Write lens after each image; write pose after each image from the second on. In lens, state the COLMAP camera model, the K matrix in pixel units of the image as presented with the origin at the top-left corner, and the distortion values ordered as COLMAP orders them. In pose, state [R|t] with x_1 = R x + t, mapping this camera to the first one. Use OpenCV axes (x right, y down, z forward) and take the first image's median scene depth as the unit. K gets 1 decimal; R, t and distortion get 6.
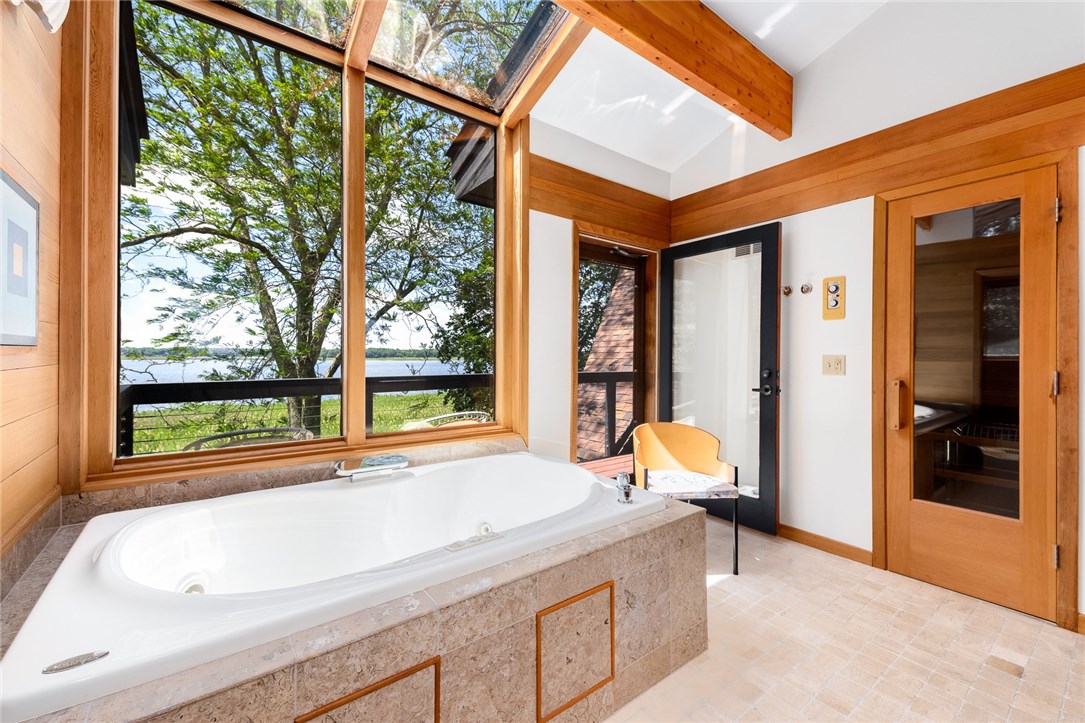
lens RADIAL K [[442.9, 0, 542.1], [0, 442.9, 355.7], [0, 0, 1]] dist [0.017222, 0.000264]
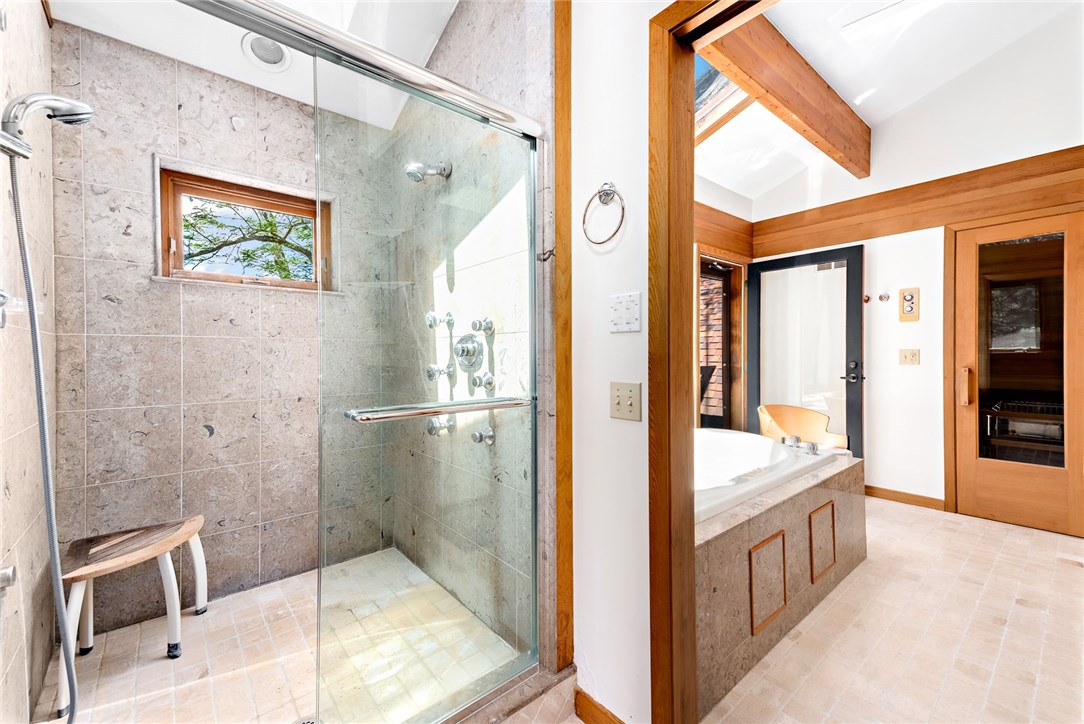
lens RADIAL K [[446.4, 0, 539.5], [0, 446.4, 356.9], [0, 0, 1]] dist [0.026231, -0.000380]
pose [[0.998804, -0.014388, 0.046733, -0.493868], [0.014122, 0.999882, 0.006017, -0.002969], [-0.046814, -0.005349, 0.998889, -0.266402]]
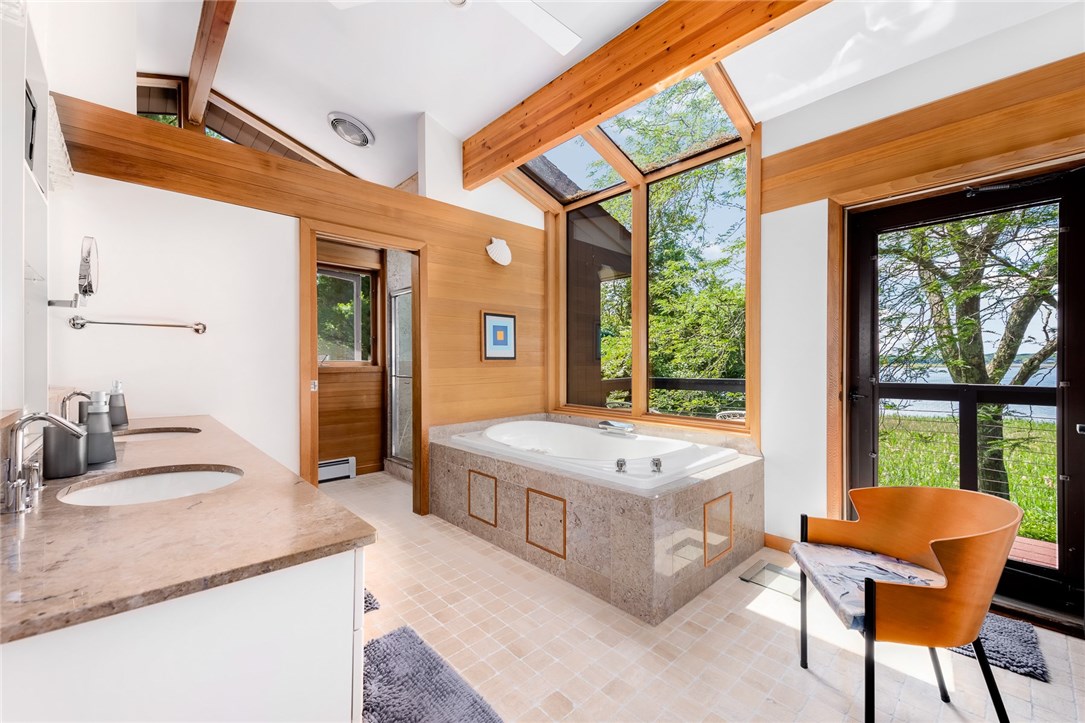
lens RADIAL K [[442.8, 0, 542.5], [0, 442.8, 361.5], [0, 0, 1]] dist [-0.000191, -0.000019]
pose [[0.091117, -0.004478, -0.995830, 1.000061], [0.007817, 0.999962, -0.003782, 0.006182], [0.995810, -0.007440, 0.091149, 0.443849]]
